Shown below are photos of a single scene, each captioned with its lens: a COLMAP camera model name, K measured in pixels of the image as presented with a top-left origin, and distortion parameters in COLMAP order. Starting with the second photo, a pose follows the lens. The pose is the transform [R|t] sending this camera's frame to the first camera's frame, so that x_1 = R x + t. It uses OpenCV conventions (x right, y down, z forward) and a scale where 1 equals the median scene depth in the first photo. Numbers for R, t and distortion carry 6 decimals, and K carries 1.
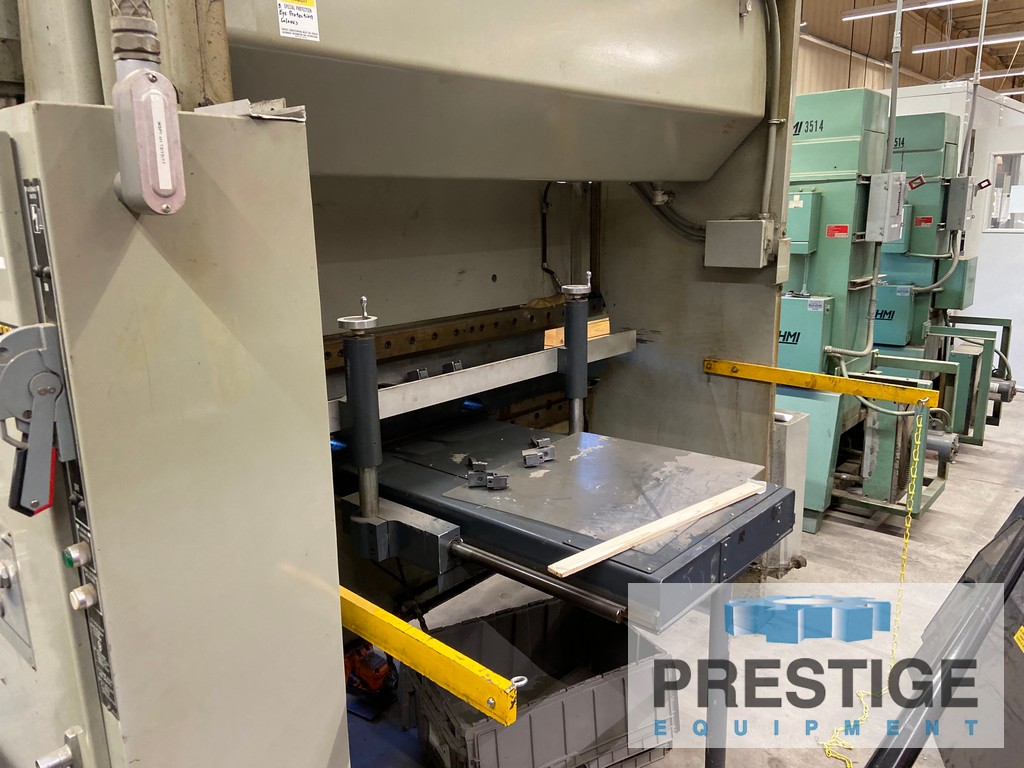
lens RADIAL K [[768.9, 0, 512.0], [0, 768.9, 384.0], [0, 0, 1]] dist [0.013528, -0.004026]
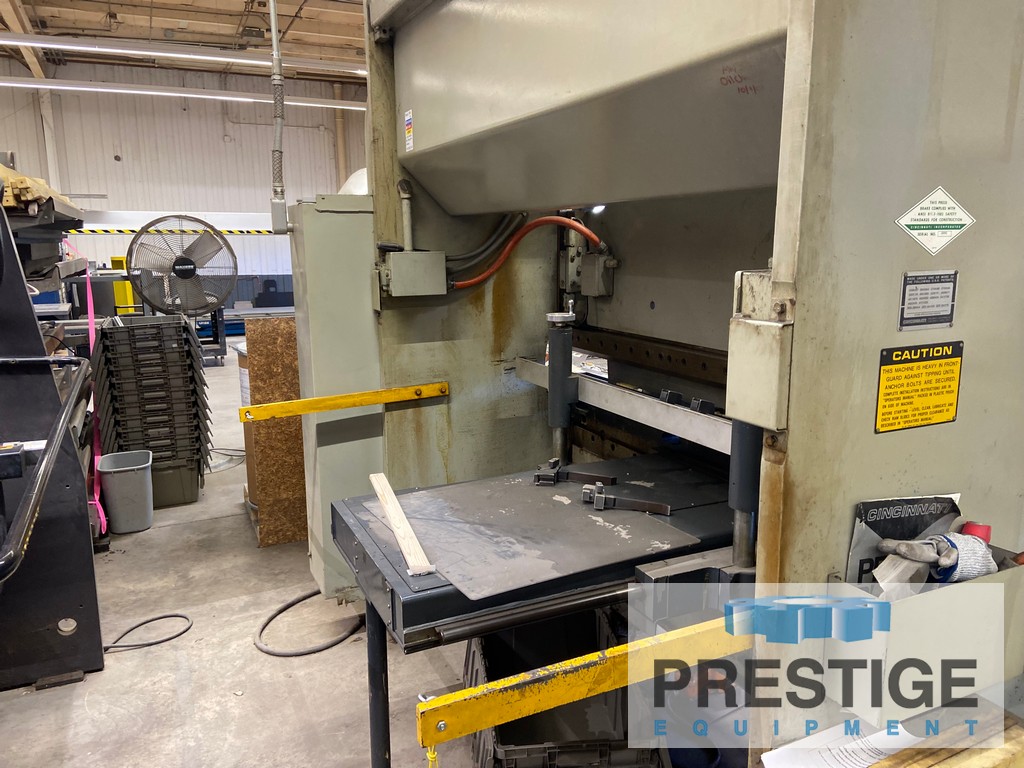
lens RADIAL K [[768.9, 0, 512.0], [0, 768.9, 384.0], [0, 0, 1]] dist [0.013528, -0.004026]
pose [[-0.383382, 0.195539, -0.902653, 0.975145], [-0.197393, 0.937402, 0.286904, -0.311684], [0.902250, 0.288171, -0.320785, 1.272163]]
